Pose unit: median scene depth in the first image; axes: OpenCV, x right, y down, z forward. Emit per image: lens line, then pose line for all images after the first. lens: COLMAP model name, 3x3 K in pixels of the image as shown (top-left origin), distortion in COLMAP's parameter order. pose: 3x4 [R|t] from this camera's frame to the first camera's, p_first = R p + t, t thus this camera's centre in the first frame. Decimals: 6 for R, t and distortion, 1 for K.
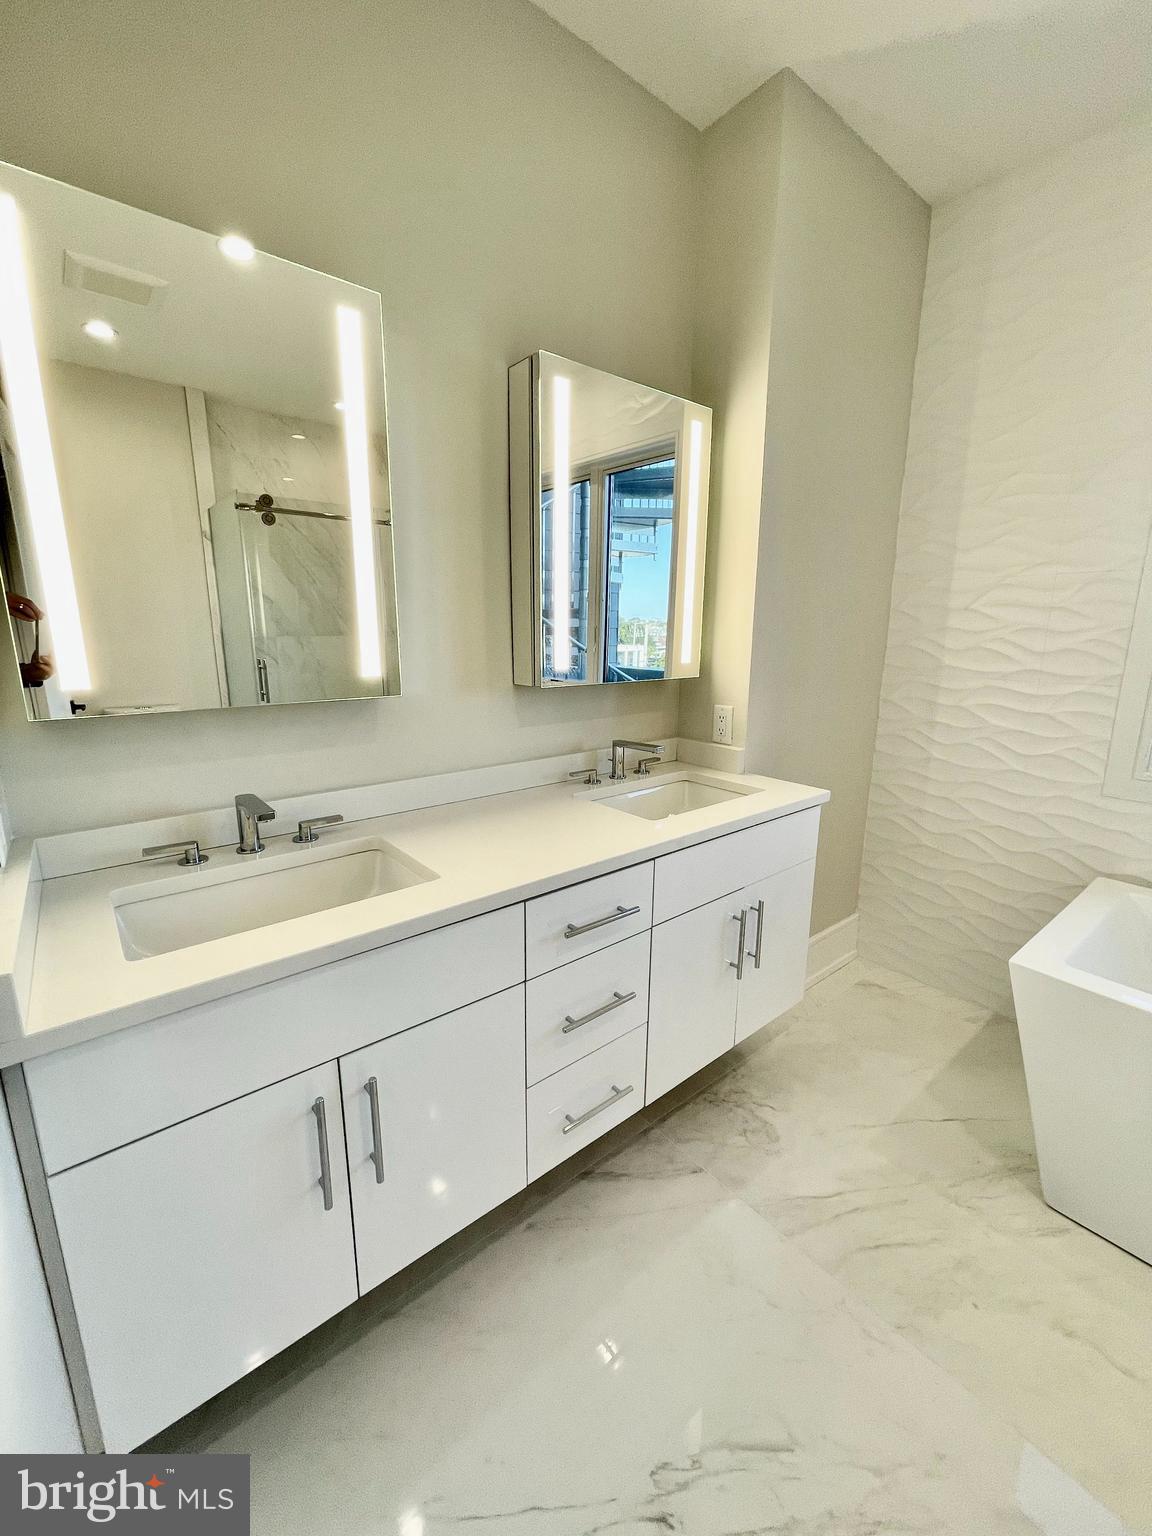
lens RADIAL K [[624.1, 0, 577.4], [0, 624.1, 775.0], [0, 0, 1]] dist [-0.010805, 0.001832]
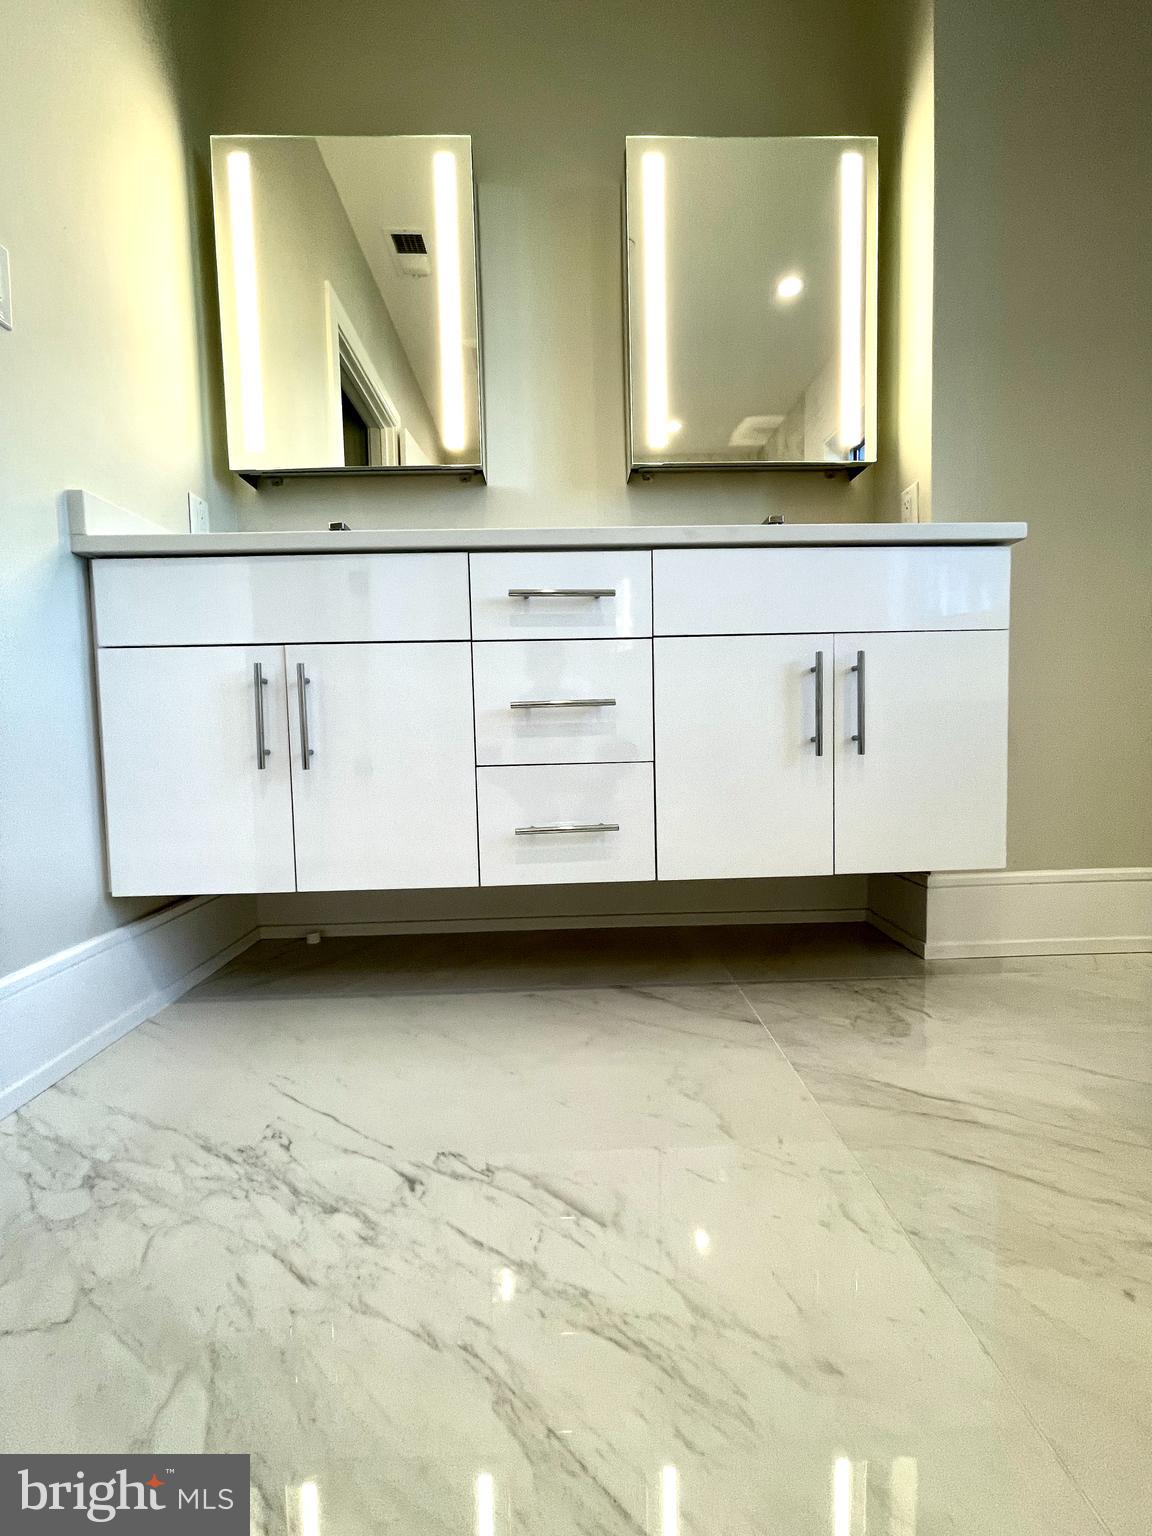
lens RADIAL K [[624.1, 0, 573.3], [0, 624.1, 769.1], [0, 0, 1]] dist [-0.010805, 0.001832]
pose [[0.791192, 0.022469, -0.611154, 0.646700], [-0.112739, 0.987557, -0.109644, 0.614163], [0.601086, 0.155650, 0.783880, 0.339115]]
